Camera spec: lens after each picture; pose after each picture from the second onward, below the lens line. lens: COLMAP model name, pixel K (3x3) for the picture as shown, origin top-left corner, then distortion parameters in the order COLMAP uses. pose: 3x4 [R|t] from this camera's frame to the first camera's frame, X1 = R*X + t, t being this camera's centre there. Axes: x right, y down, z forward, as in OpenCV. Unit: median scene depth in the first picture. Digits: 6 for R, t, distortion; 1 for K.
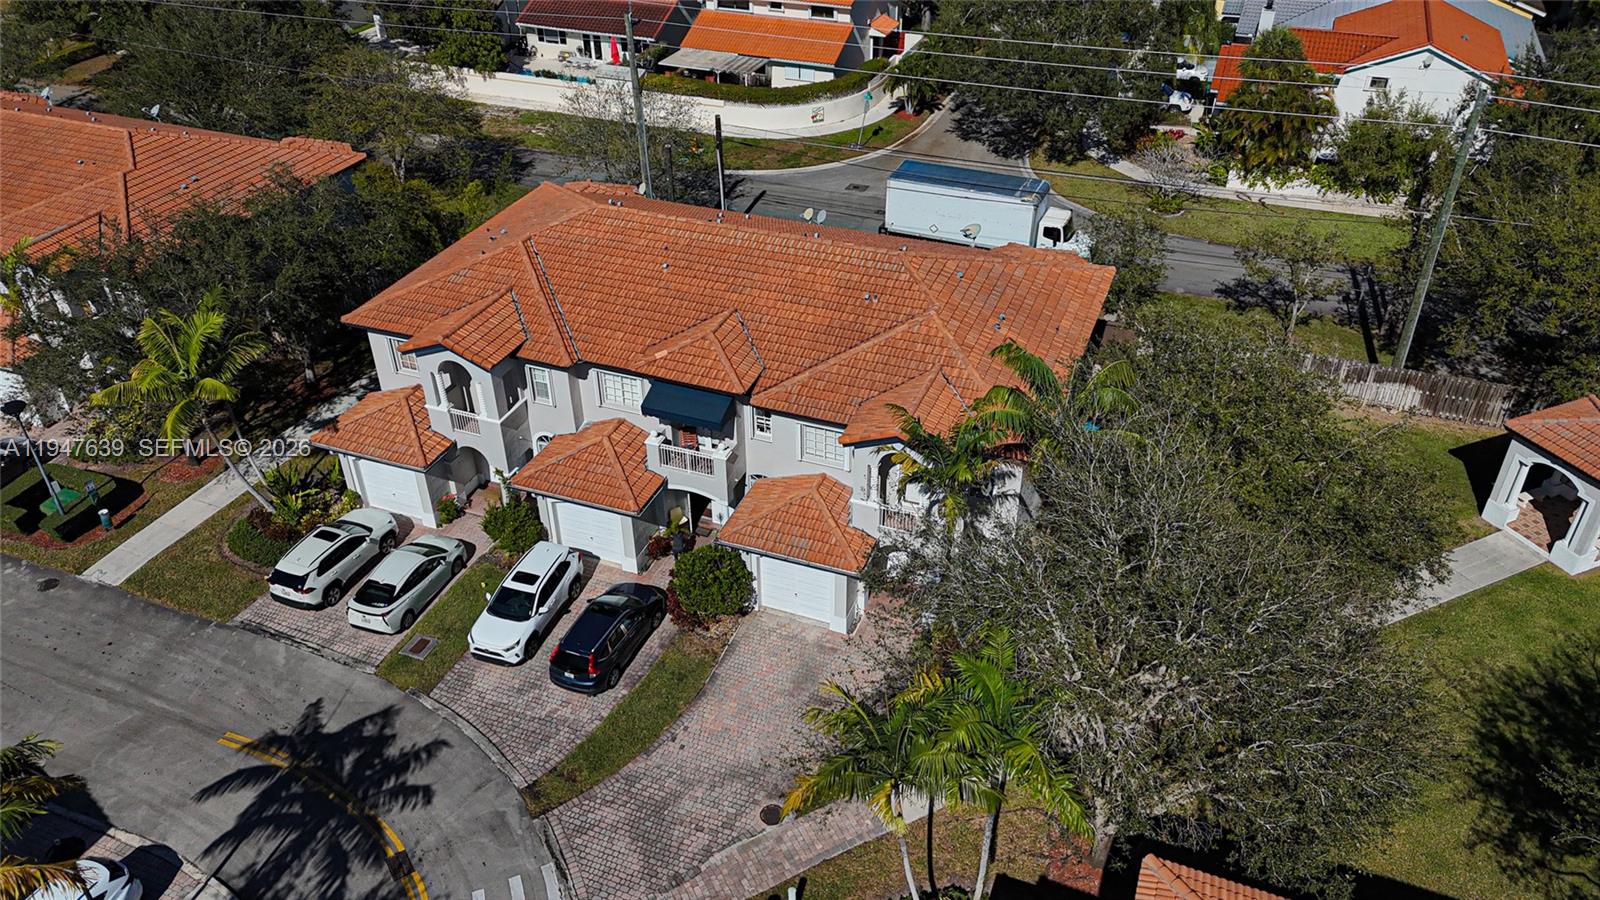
lens RADIAL K [[1179.1, 0, 798.1], [0, 1179.1, 453.5], [0, 0, 1]] dist [0.069307, -0.059025]
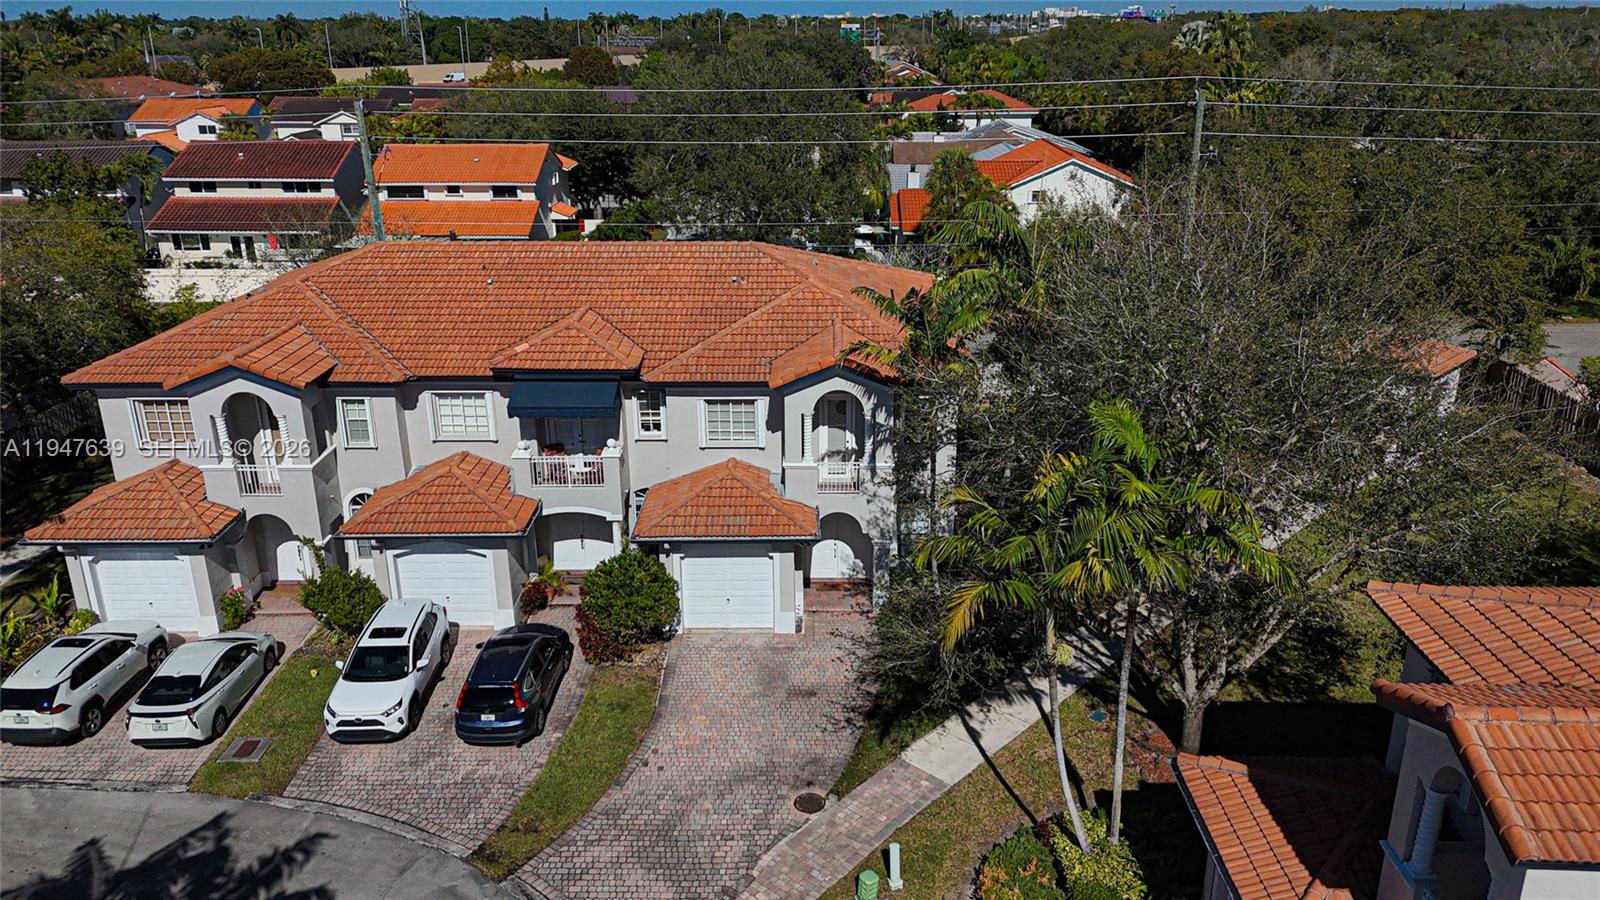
lens RADIAL K [[1179.1, 0, 799.6], [0, 1179.1, 454.0], [0, 0, 1]] dist [0.069307, -0.059025]
pose [[0.936129, -0.119511, 0.330727, -0.224462], [0.199099, 0.955349, -0.218330, 0.218661], [-0.289866, 0.270233, 0.918124, 0.186424]]
